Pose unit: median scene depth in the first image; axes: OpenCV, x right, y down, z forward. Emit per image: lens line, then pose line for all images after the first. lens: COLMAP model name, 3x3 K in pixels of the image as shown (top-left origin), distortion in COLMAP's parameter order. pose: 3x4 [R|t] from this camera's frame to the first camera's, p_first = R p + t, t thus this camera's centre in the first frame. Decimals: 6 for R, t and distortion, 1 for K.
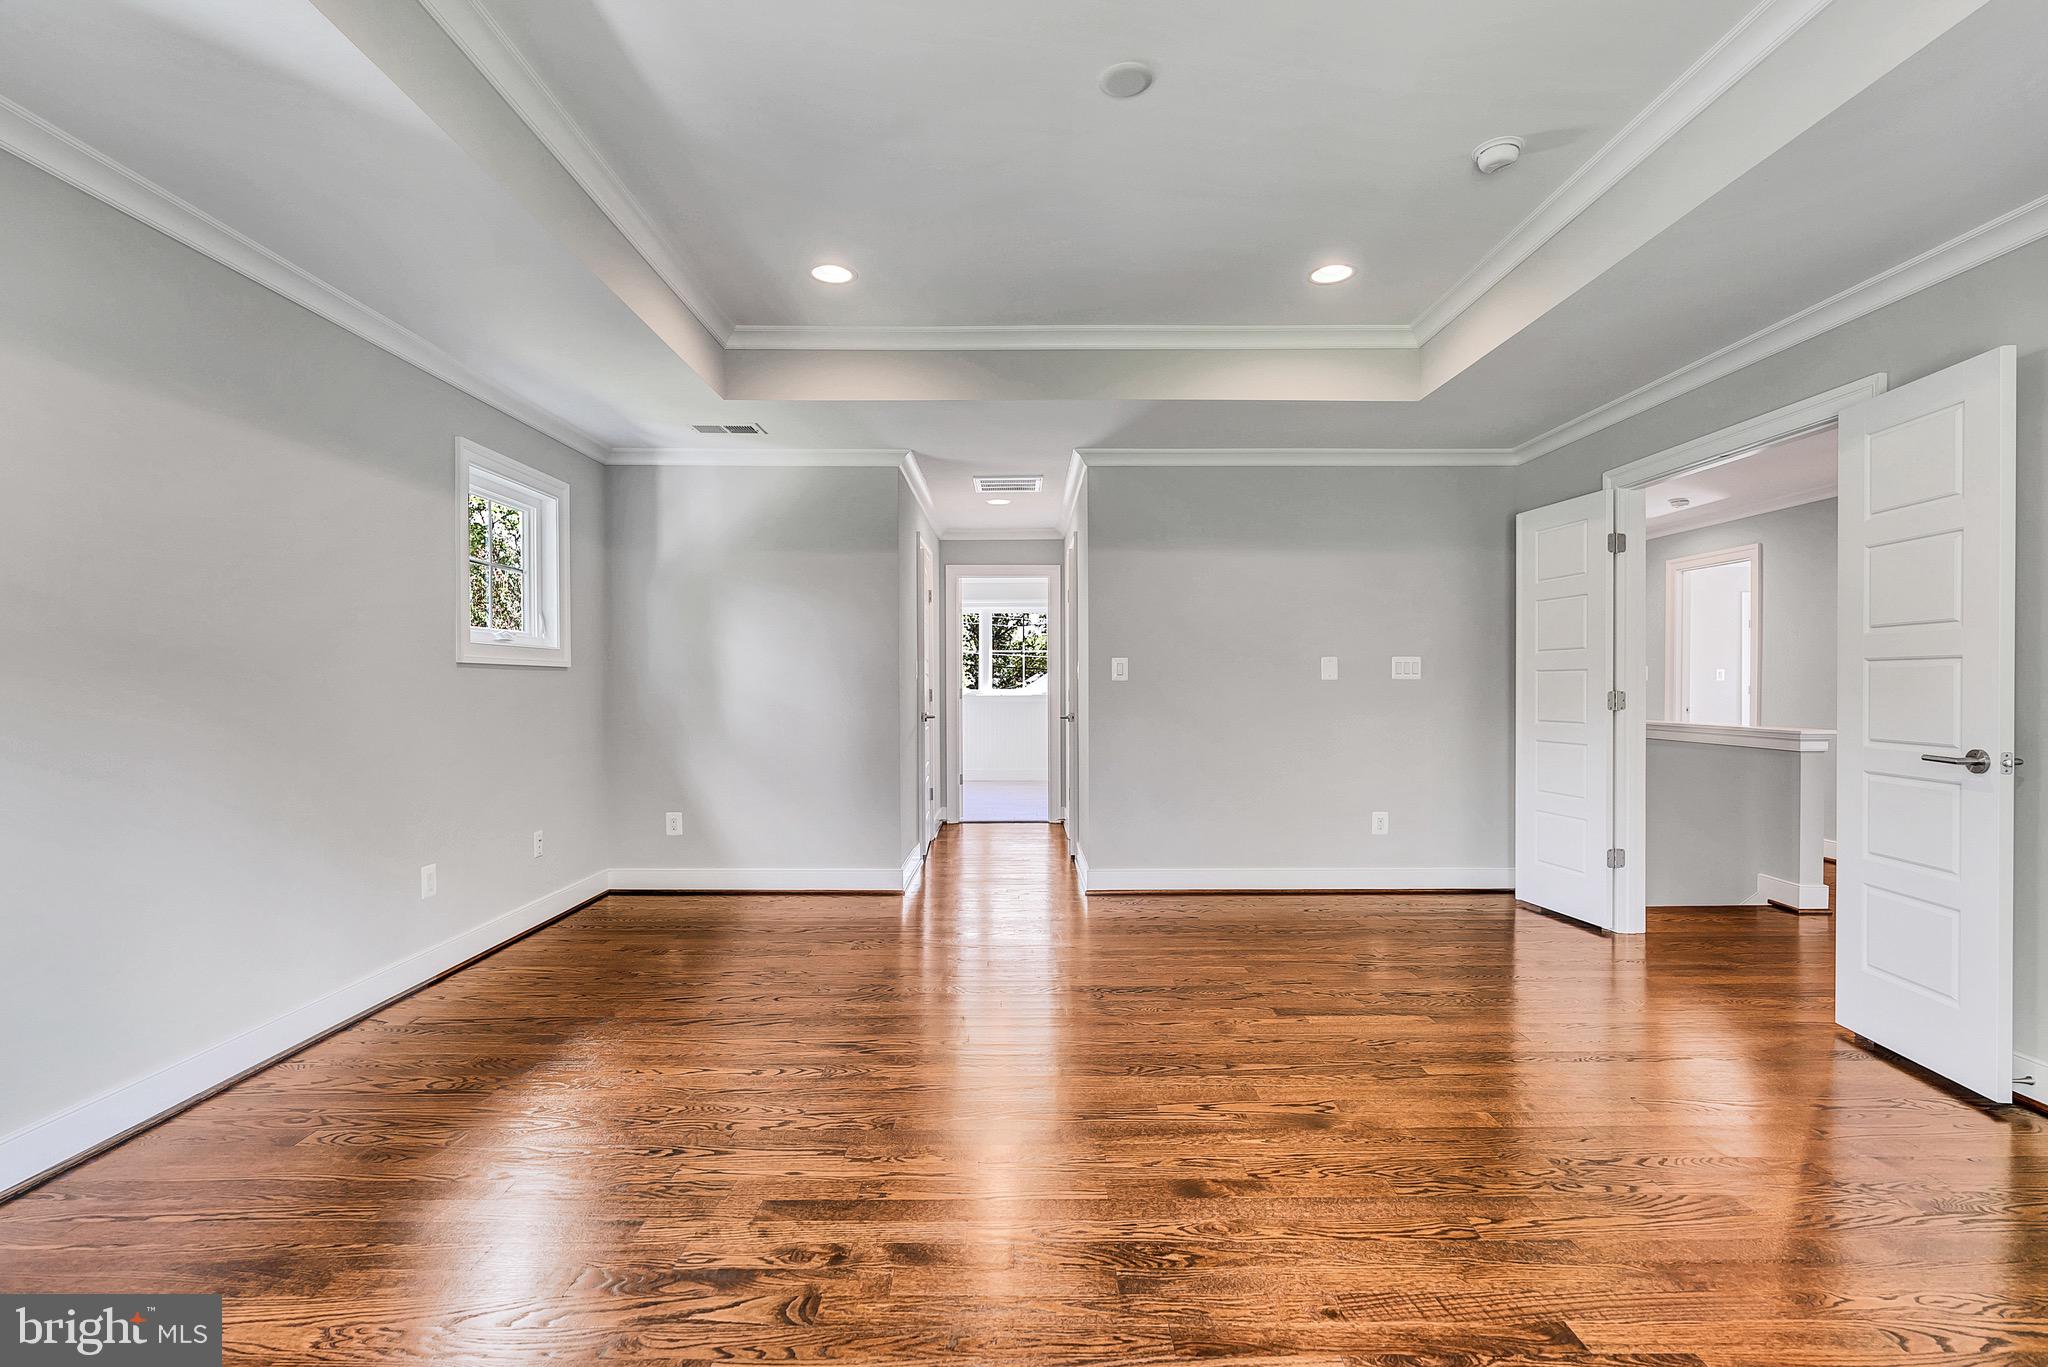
lens RADIAL K [[939.3, 0, 1023.5], [0, 939.3, 685.3], [0, 0, 1]] dist [-0.003331, 0.000356]
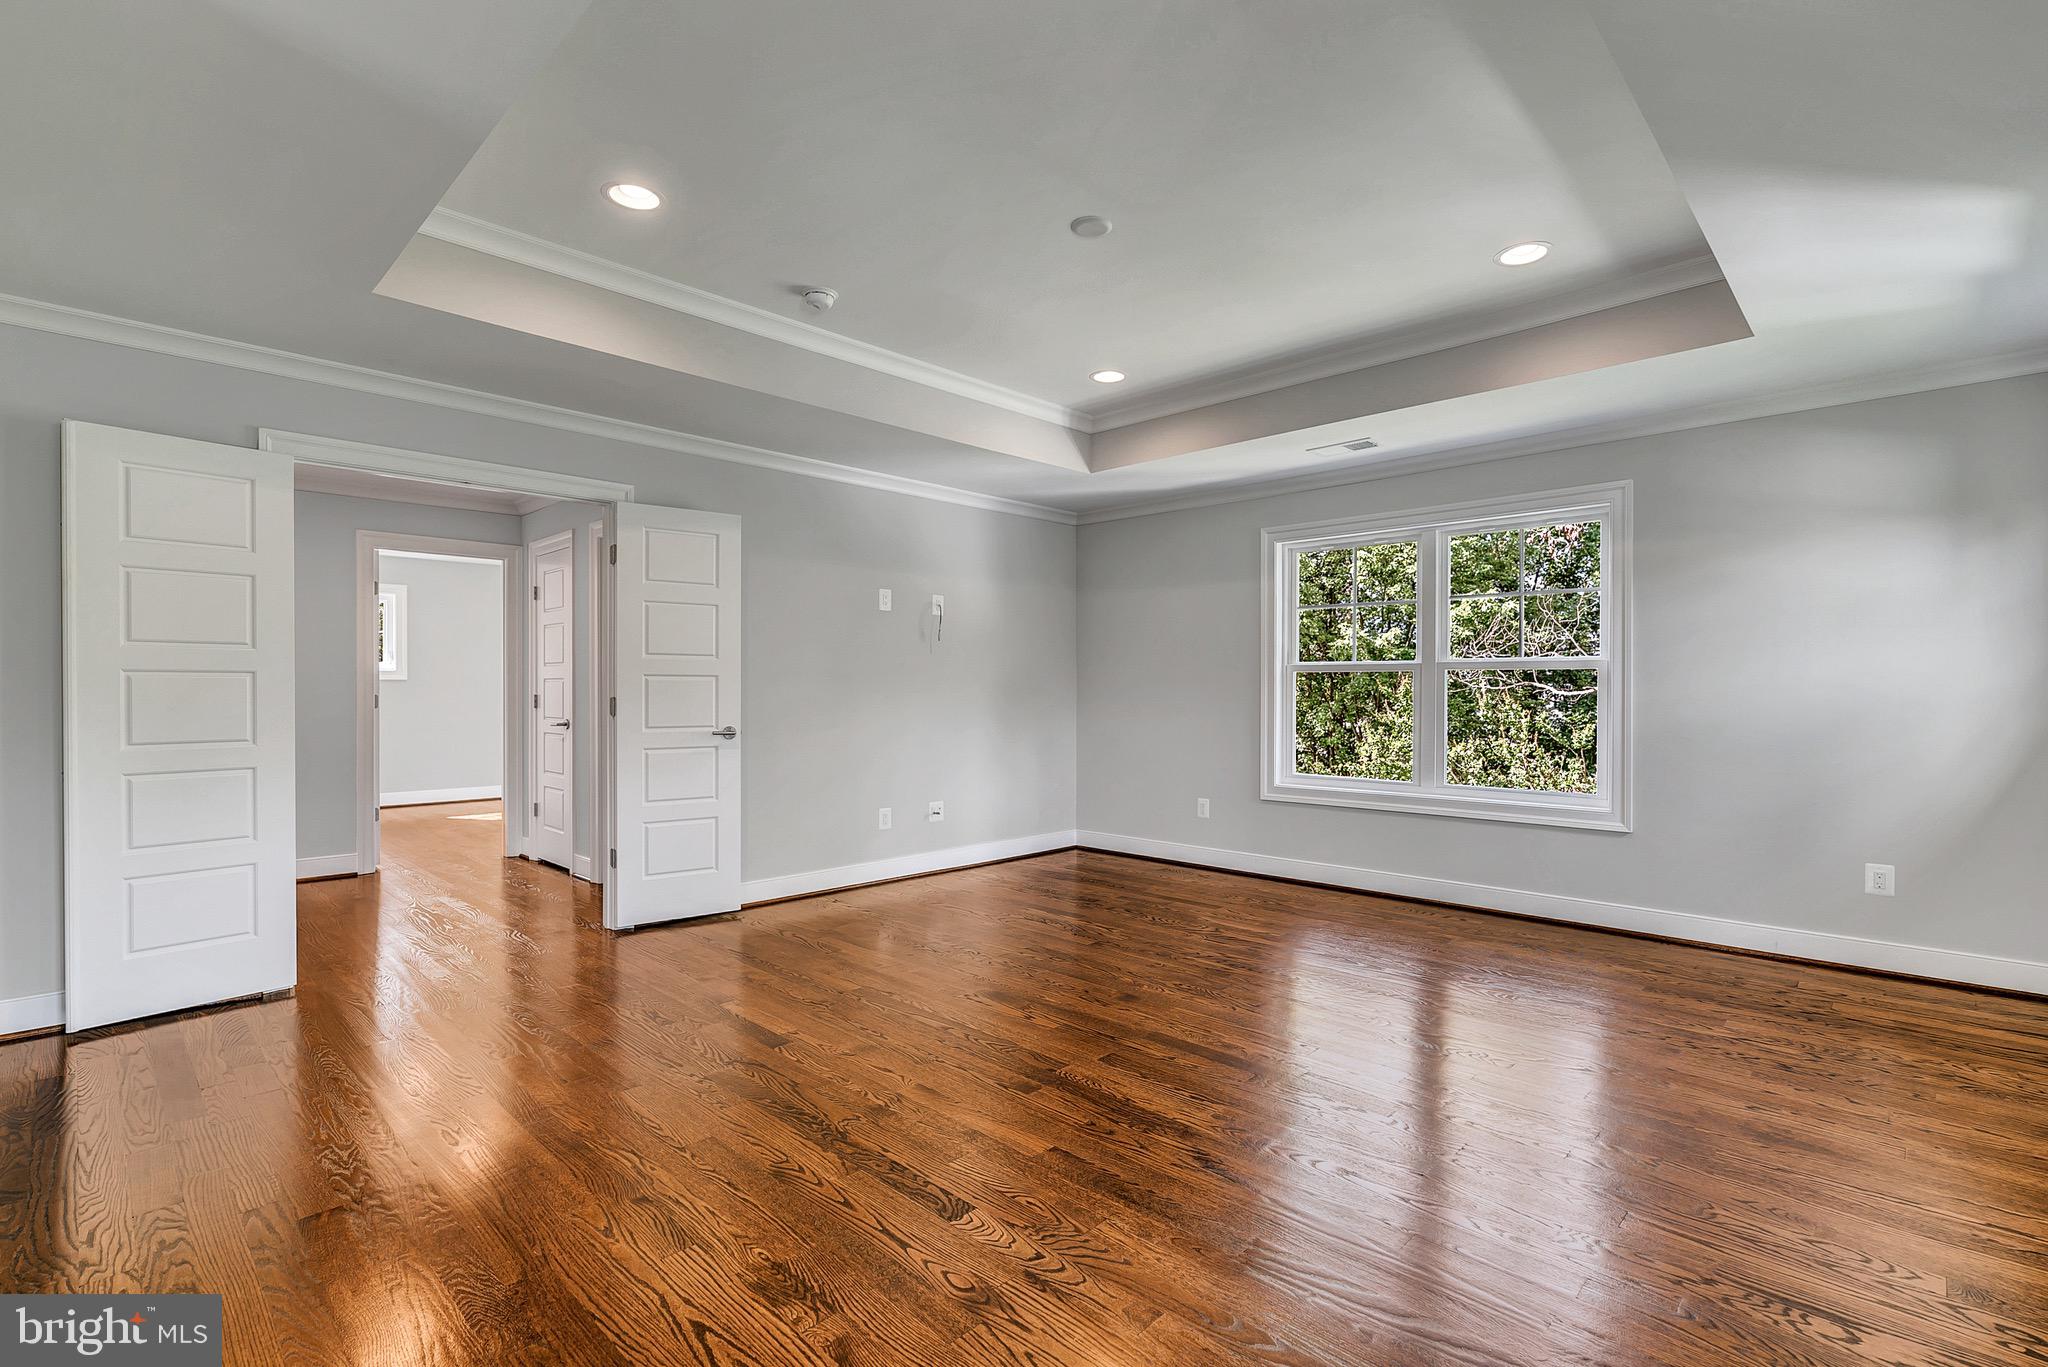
lens RADIAL K [[939.3, 0, 1023.9], [0, 939.3, 689.2], [0, 0, 1]] dist [-0.003331, 0.000356]
pose [[-0.710205, -0.000634, 0.703995, -0.698483], [0.001382, 0.999996, 0.002295, -0.007223], [-0.703994, 0.002603, -0.710201, 1.878377]]
